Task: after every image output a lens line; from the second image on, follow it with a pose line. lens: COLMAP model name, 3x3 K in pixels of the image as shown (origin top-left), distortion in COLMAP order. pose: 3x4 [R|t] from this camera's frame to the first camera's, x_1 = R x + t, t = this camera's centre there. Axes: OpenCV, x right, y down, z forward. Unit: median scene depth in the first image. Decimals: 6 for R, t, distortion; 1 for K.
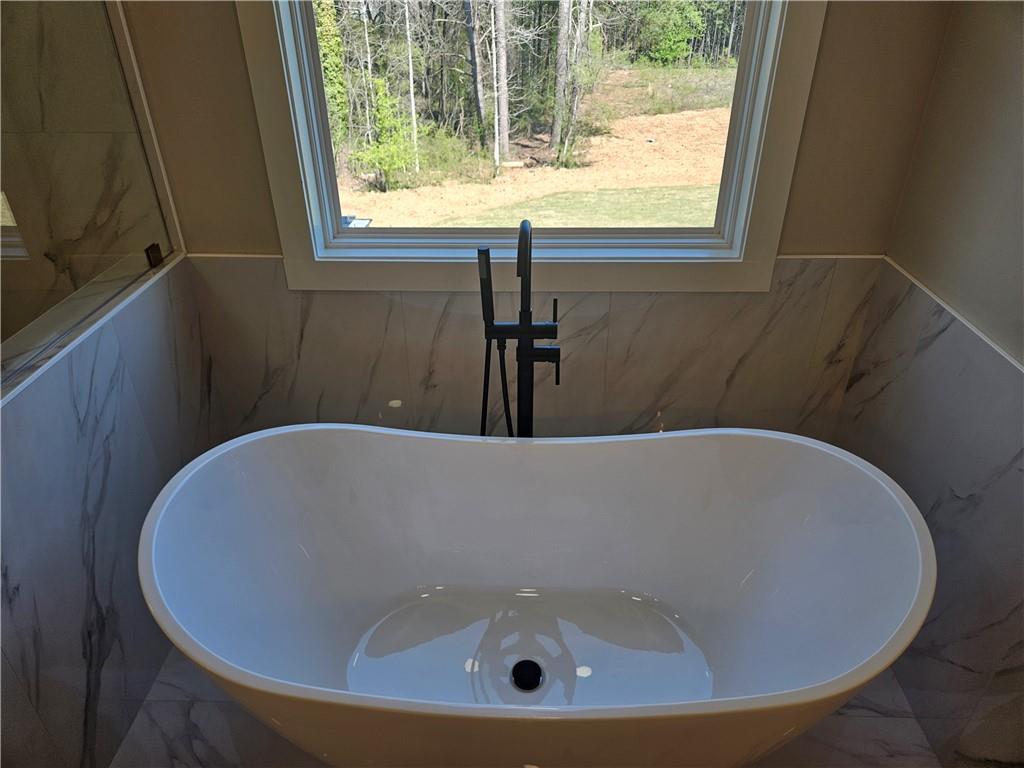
lens RADIAL K [[697.0, 0, 493.5], [0, 697.0, 390.6], [0, 0, 1]] dist [0.008599, 0.001262]
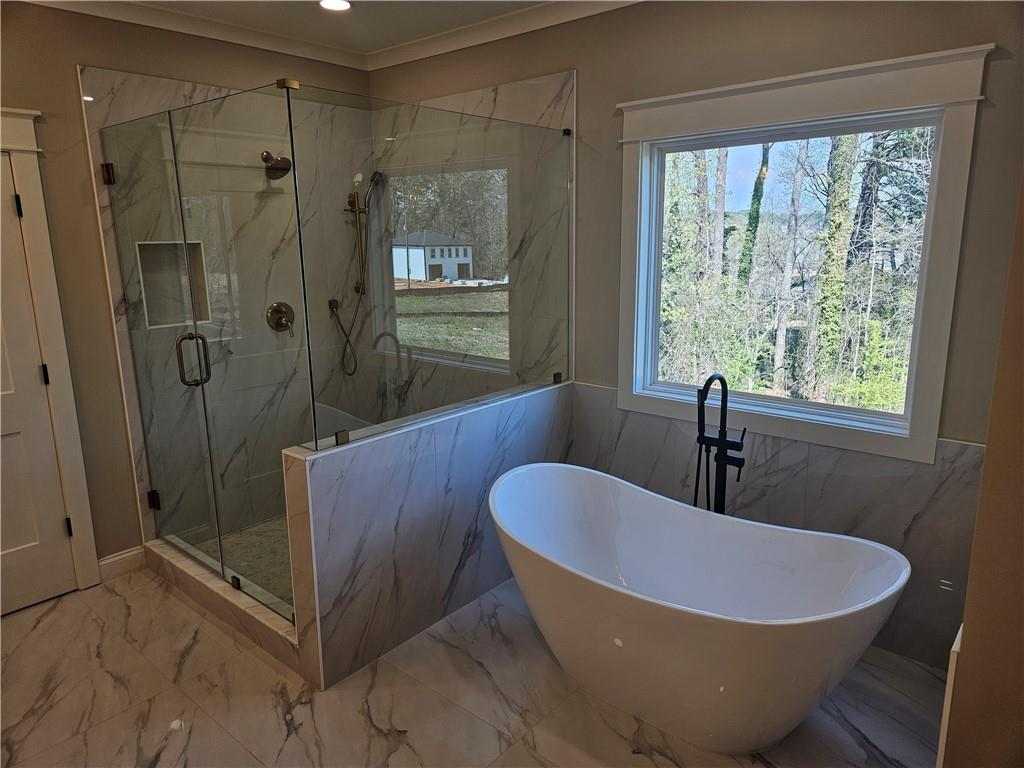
lens RADIAL K [[681.2, 0, 497.6], [0, 681.2, 389.0], [0, 0, 1]] dist [0.058221, -0.040456]
pose [[0.774422, 0.139054, -0.617199, 0.579328], [-0.320414, 0.927388, -0.193095, 0.263747], [0.545533, 0.347296, 0.762745, -0.554245]]
